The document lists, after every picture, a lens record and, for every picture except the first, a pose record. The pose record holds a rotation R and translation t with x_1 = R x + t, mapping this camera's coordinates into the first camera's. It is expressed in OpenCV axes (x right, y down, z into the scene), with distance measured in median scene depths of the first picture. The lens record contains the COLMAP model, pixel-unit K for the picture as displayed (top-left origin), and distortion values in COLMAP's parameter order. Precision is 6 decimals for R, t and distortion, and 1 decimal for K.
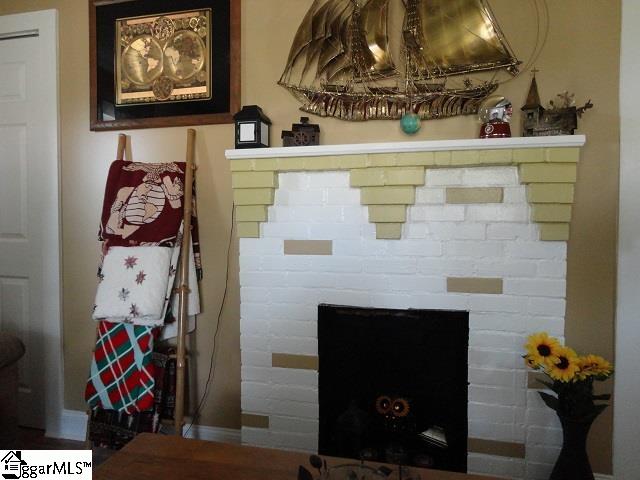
lens RADIAL K [[472.0, 0, 321.3], [0, 472.0, 238.9], [0, 0, 1]] dist [-0.001702, 0.000403]
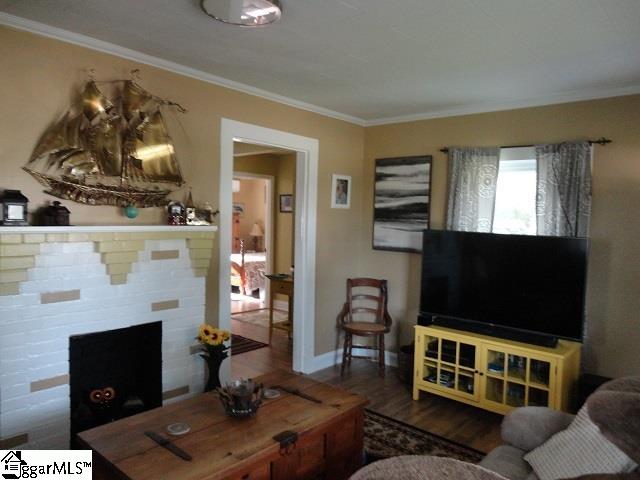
lens RADIAL K [[472.0, 0, 318.2], [0, 472.0, 240.8], [0, 0, 1]] dist [-0.001702, 0.000403]
pose [[0.452145, -0.036515, 0.891197, -0.937974], [0.009797, 0.999305, 0.035974, -0.192405], [-0.891891, -0.007535, 0.452188, -0.291836]]
